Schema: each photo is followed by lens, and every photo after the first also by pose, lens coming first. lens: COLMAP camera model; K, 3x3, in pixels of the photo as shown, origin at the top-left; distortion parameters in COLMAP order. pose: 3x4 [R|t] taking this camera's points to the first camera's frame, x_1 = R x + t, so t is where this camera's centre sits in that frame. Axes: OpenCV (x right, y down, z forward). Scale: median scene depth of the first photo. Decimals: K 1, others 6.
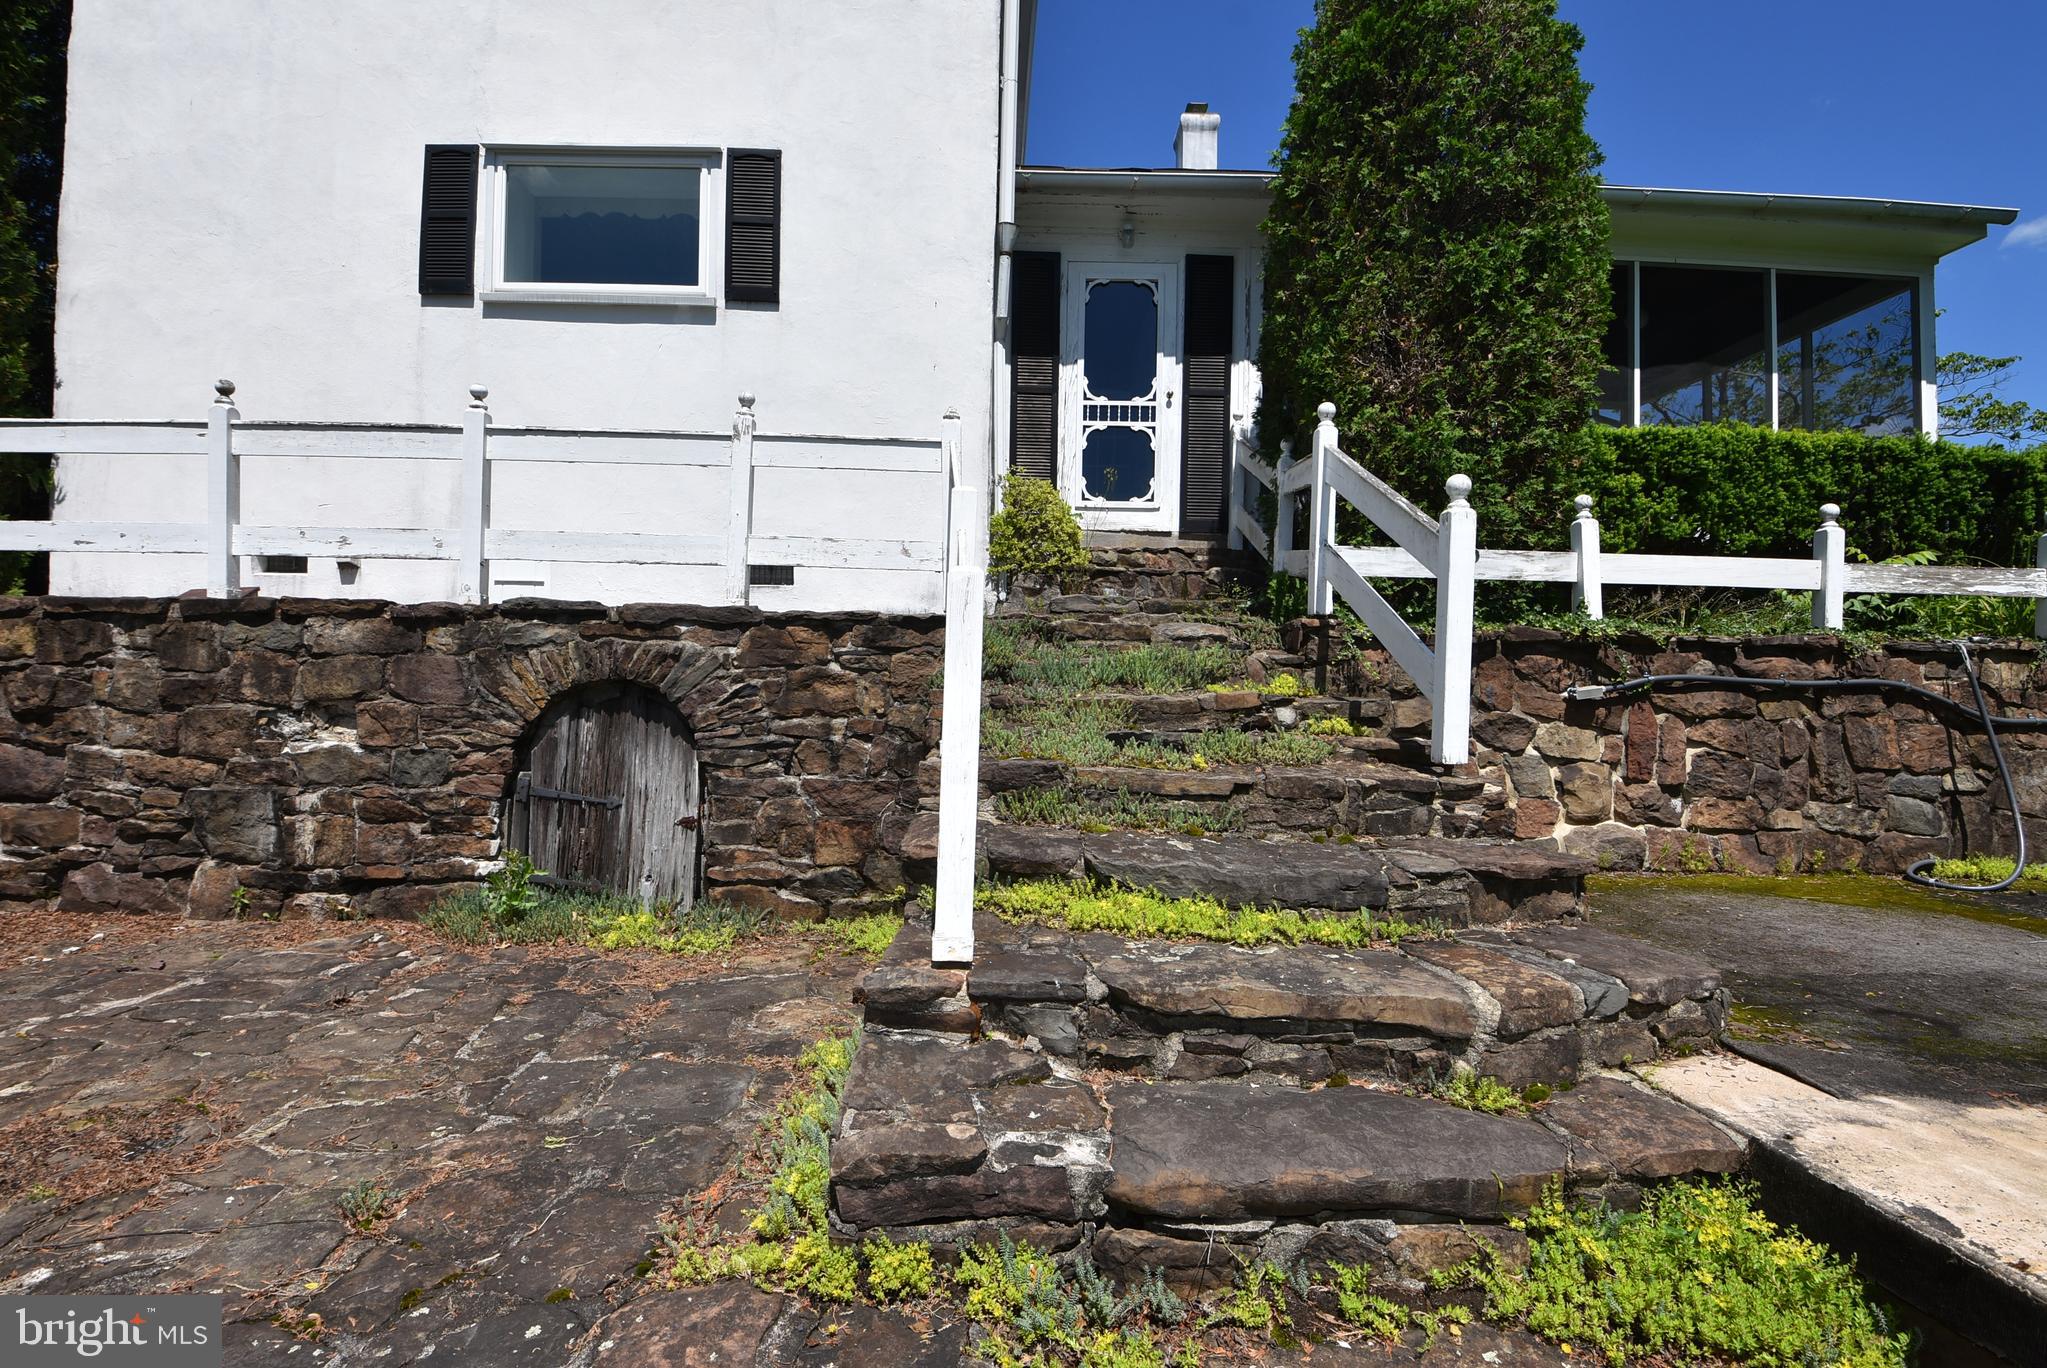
lens RADIAL K [[905.5, 0, 1016.0], [0, 905.5, 689.7], [0, 0, 1]] dist [0.018217, -0.026013]
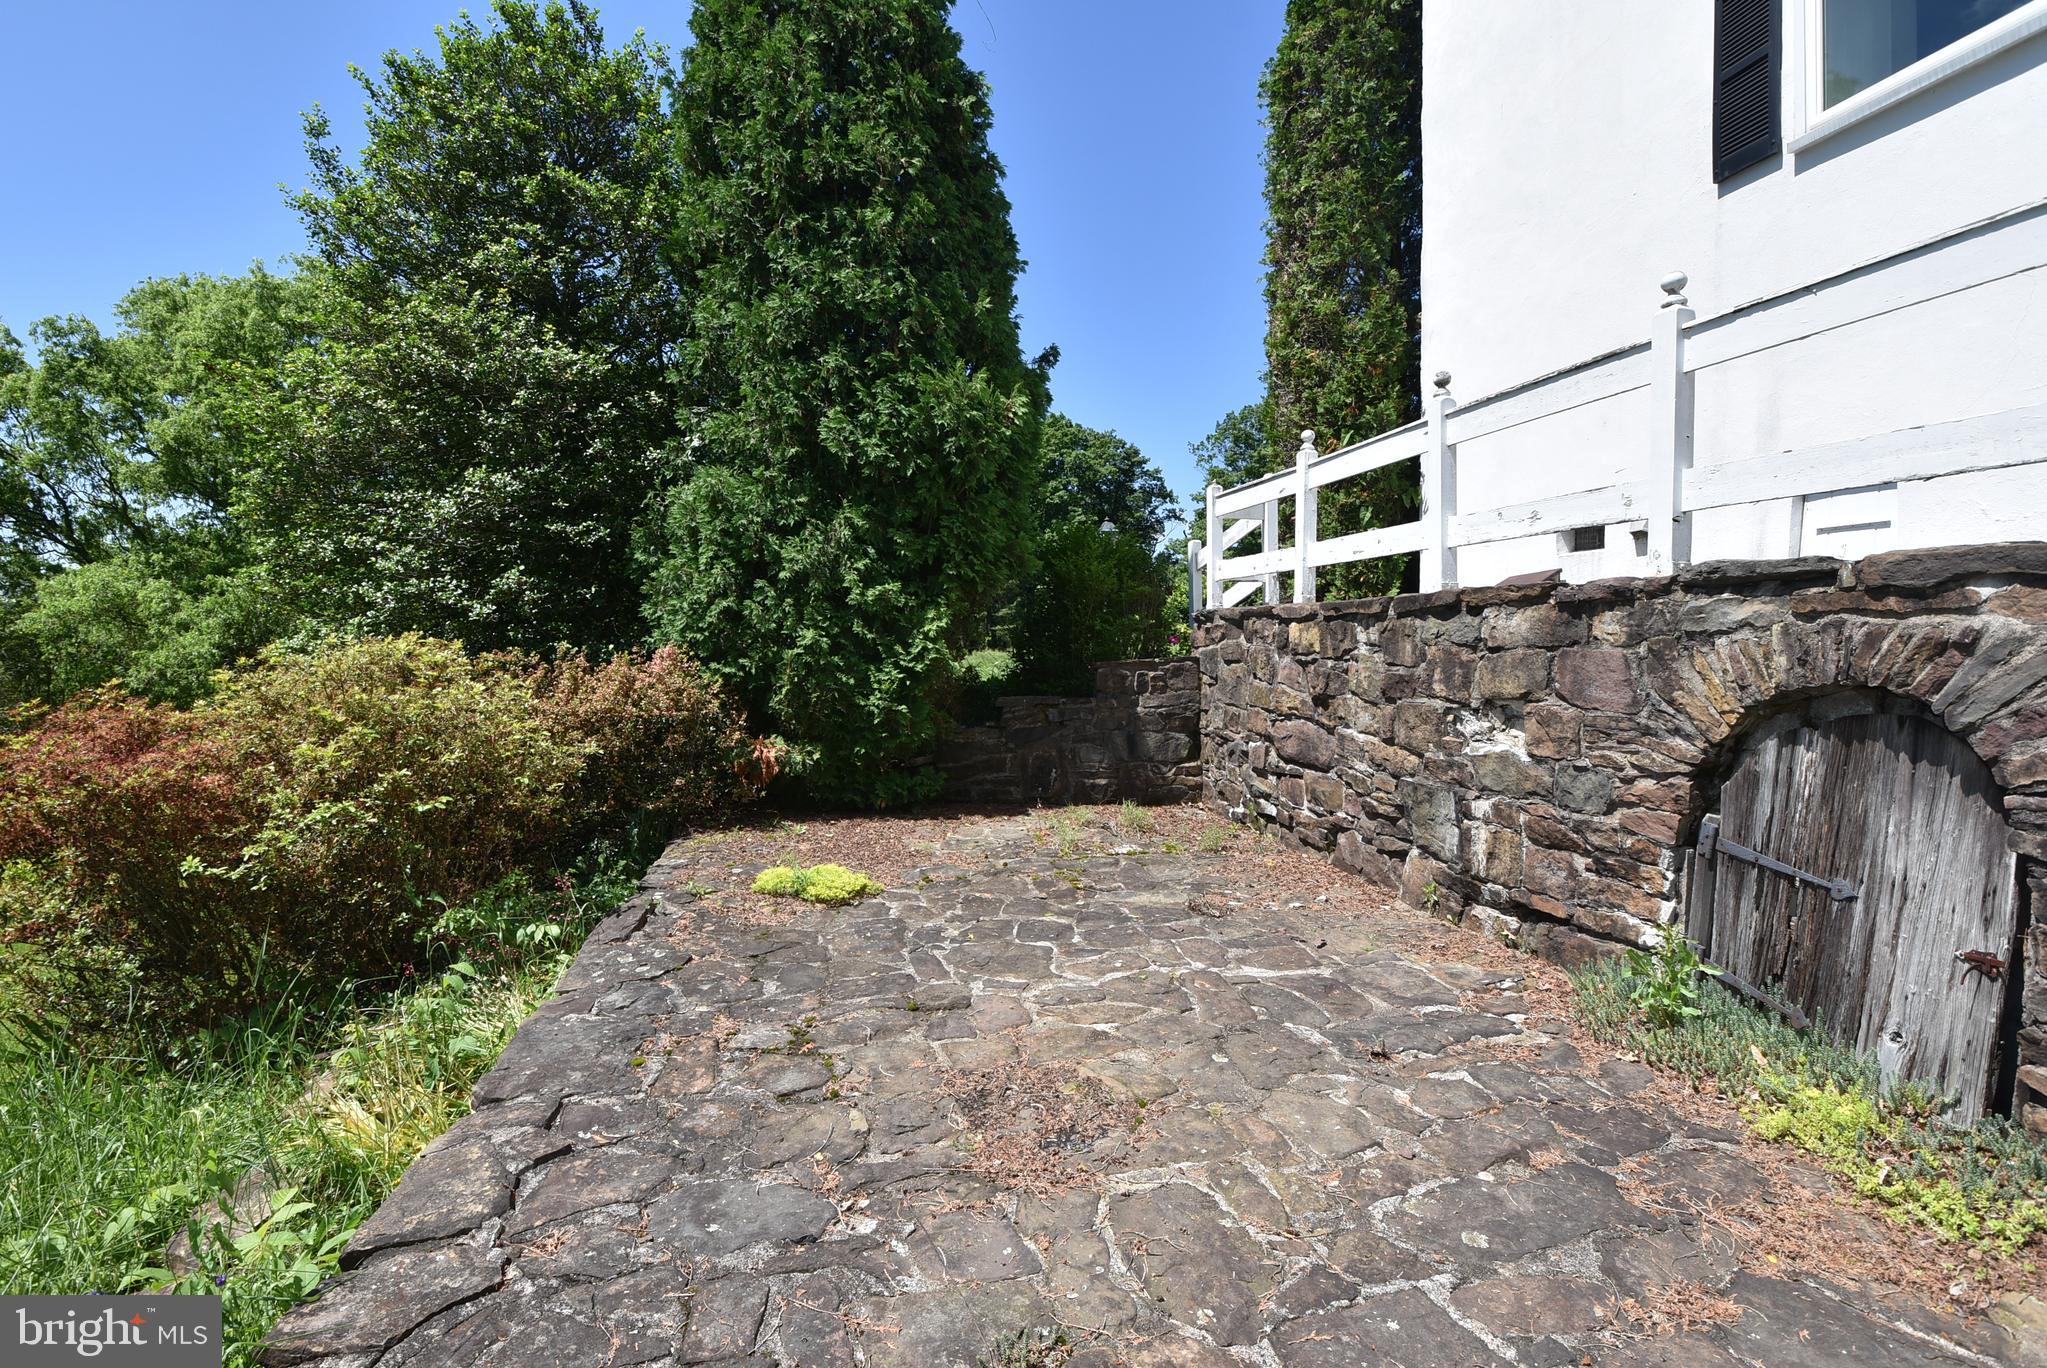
lens RADIAL K [[905.5, 0, 1016.0], [0, 905.5, 689.7], [0, 0, 1]] dist [0.018217, -0.026013]
pose [[0.189310, 0.034320, -0.981317, 0.032004], [0.006237, 0.999327, 0.036153, -0.033388], [0.981898, -0.012965, 0.188969, 0.358767]]
